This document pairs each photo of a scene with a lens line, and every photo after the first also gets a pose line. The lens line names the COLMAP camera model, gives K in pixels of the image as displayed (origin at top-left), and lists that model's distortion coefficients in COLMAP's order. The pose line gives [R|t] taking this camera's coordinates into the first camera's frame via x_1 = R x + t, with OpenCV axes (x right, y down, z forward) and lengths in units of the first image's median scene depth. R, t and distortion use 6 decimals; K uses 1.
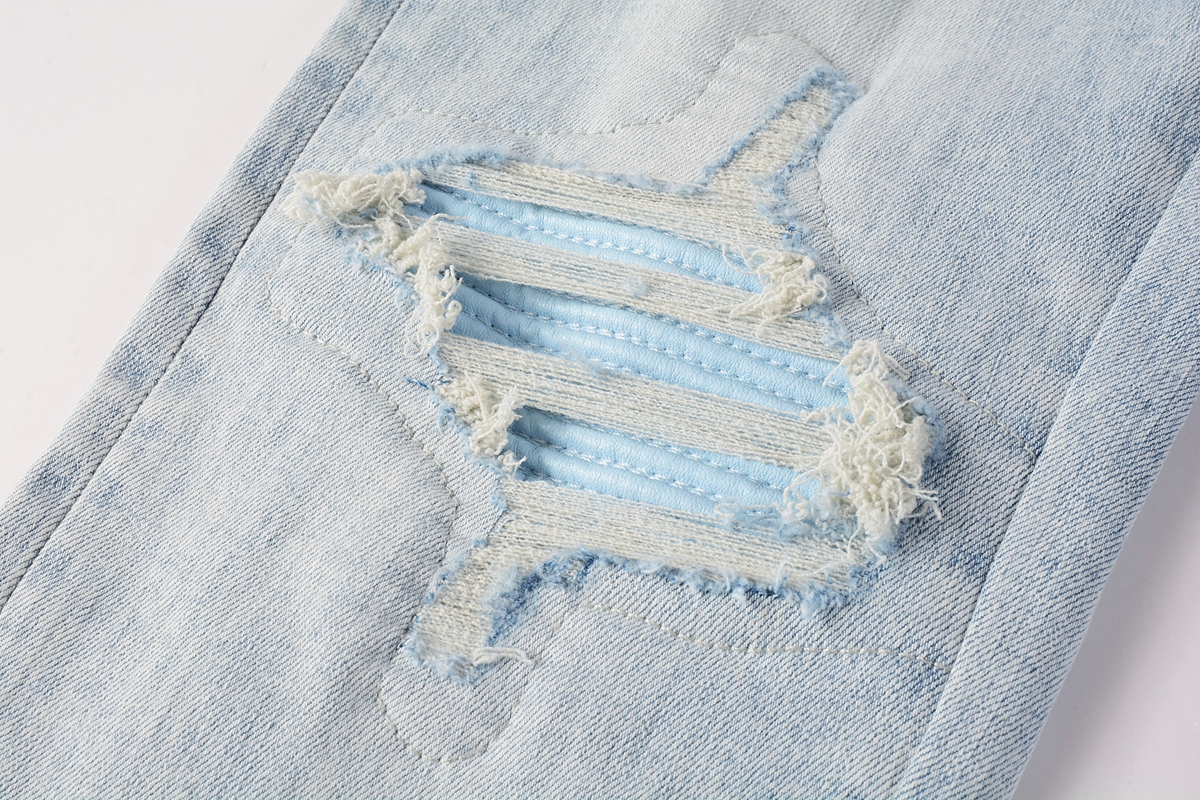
lens RADIAL K [[1645.8, 0, 602.4], [0, 1645.8, 397.8], [0, 0, 1]] dist [0.045003, 0.000000]
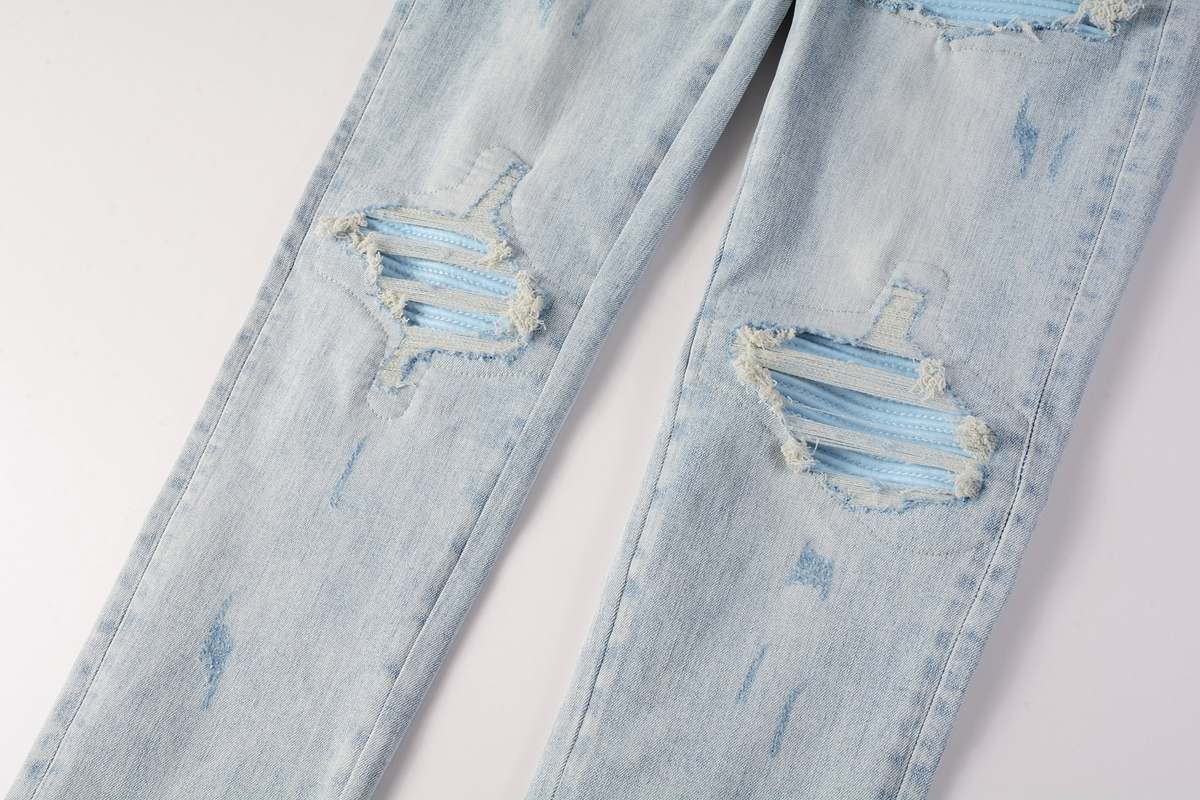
lens RADIAL K [[1381.8, 0, 599.0], [0, 1381.8, 404.2], [0, 0, 1]] dist [0.037225, 0.000000]
pose [[0.996700, -0.073335, 0.034809, 0.185024], [0.068479, 0.989842, 0.124591, -0.092591], [-0.043592, -0.121796, 0.991597, -1.414587]]
